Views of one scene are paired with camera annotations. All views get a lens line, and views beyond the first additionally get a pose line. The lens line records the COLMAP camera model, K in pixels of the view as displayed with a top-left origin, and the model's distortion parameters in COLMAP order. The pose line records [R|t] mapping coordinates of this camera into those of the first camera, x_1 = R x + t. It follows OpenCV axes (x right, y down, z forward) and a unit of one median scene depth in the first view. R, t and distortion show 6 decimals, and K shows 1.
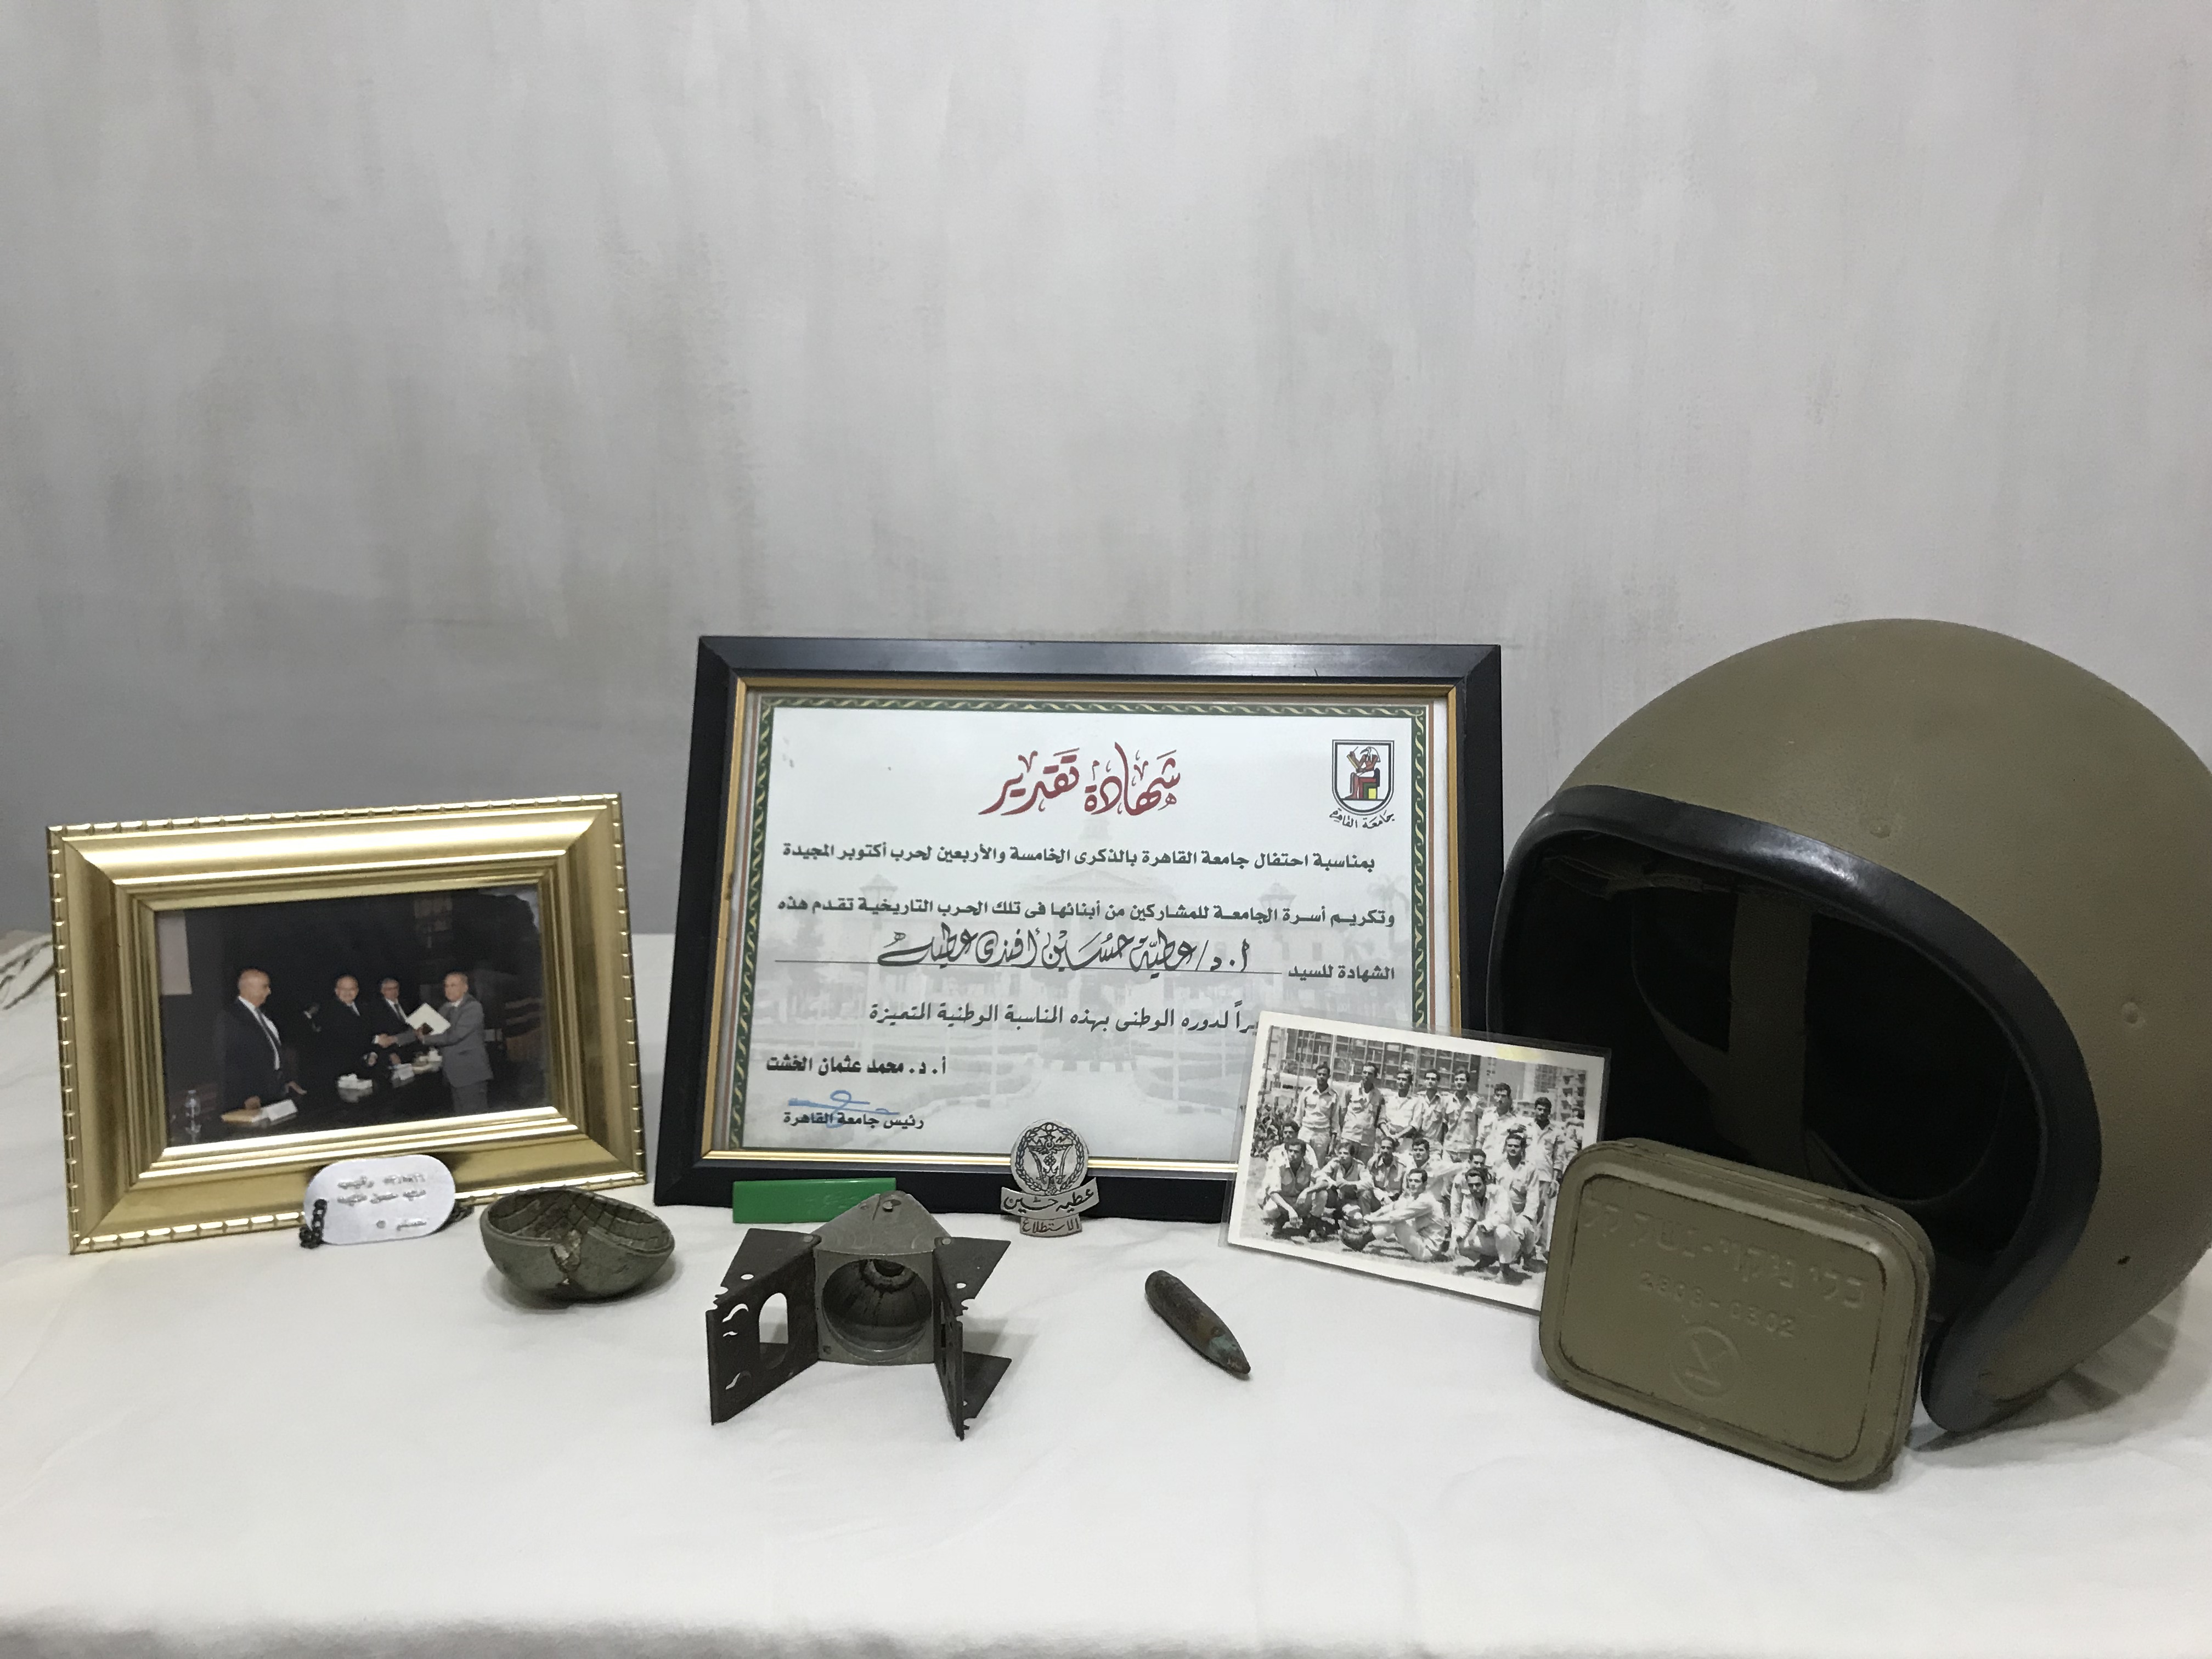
lens RADIAL K [[1786.6, 0, 1109.9], [0, 1786.6, 818.2], [0, 0, 1]] dist [0.035720, -0.026613]
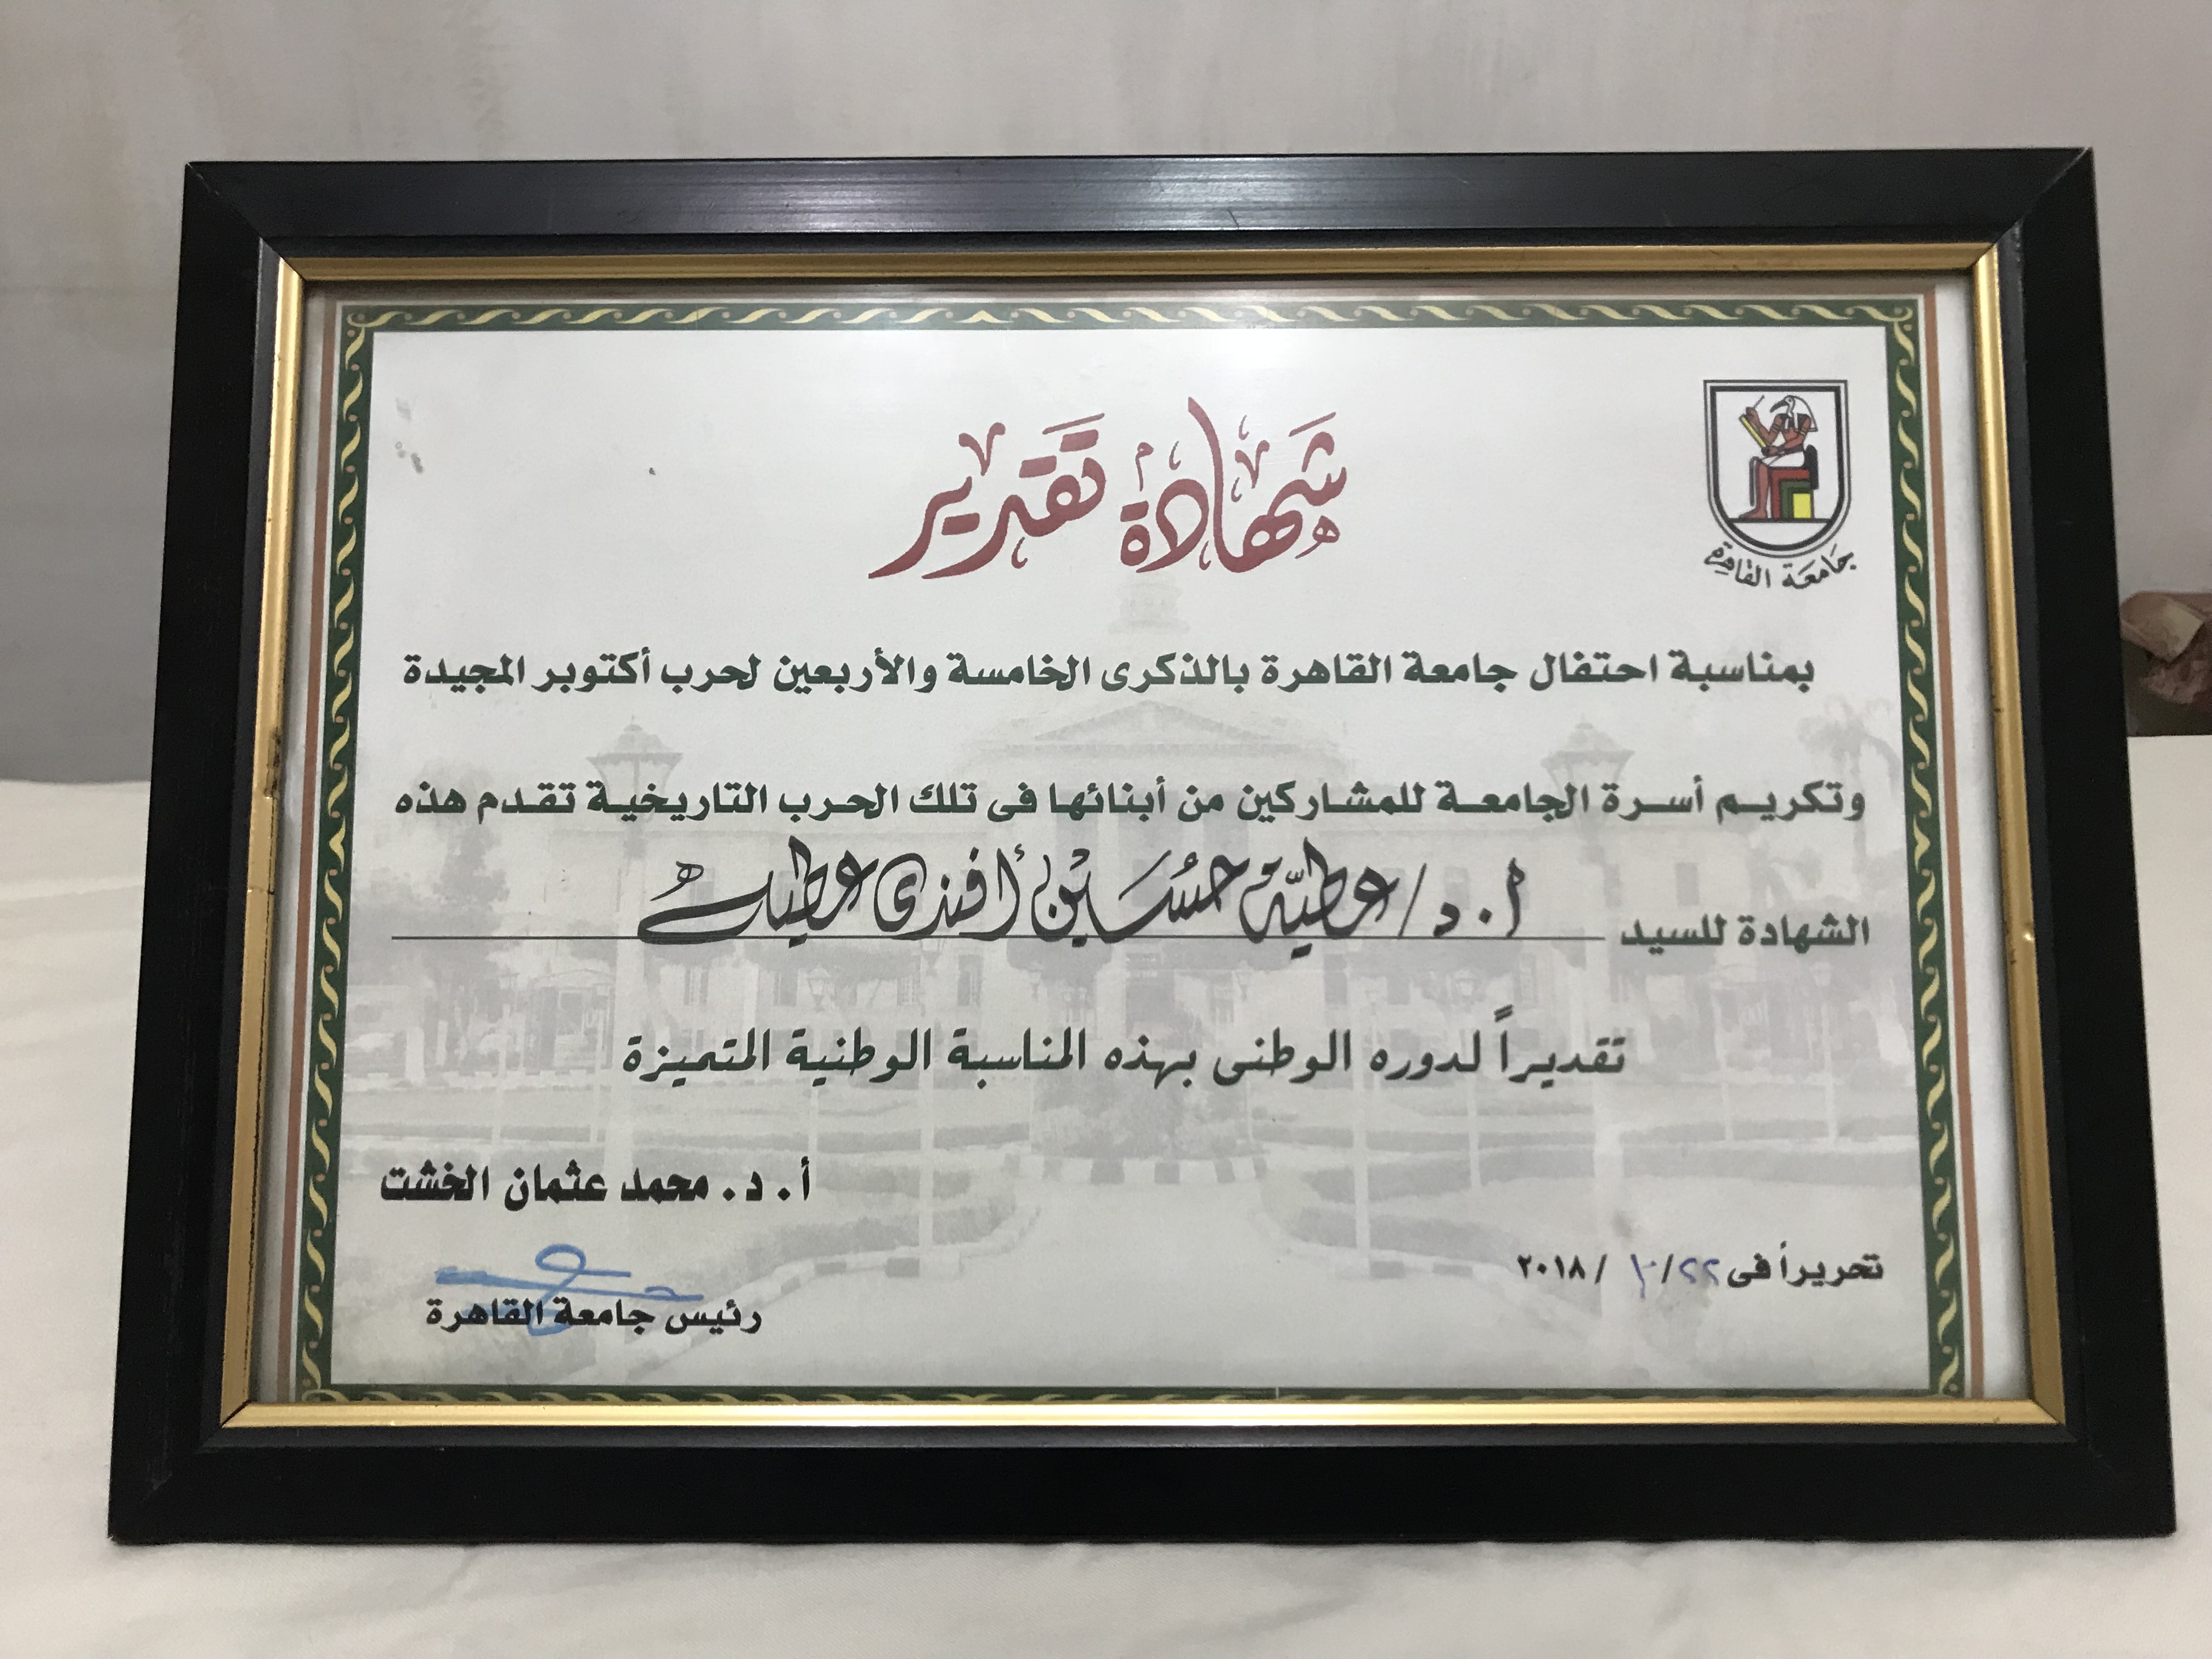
lens RADIAL K [[1786.6, 0, 1112.2], [0, 1786.6, 843.1], [0, 0, 1]] dist [0.035720, -0.026613]
pose [[0.998988, -0.026096, 0.036633, -0.033985], [0.022068, 0.994083, 0.106358, 0.016851], [-0.039192, -0.105442, 0.993653, 0.581045]]
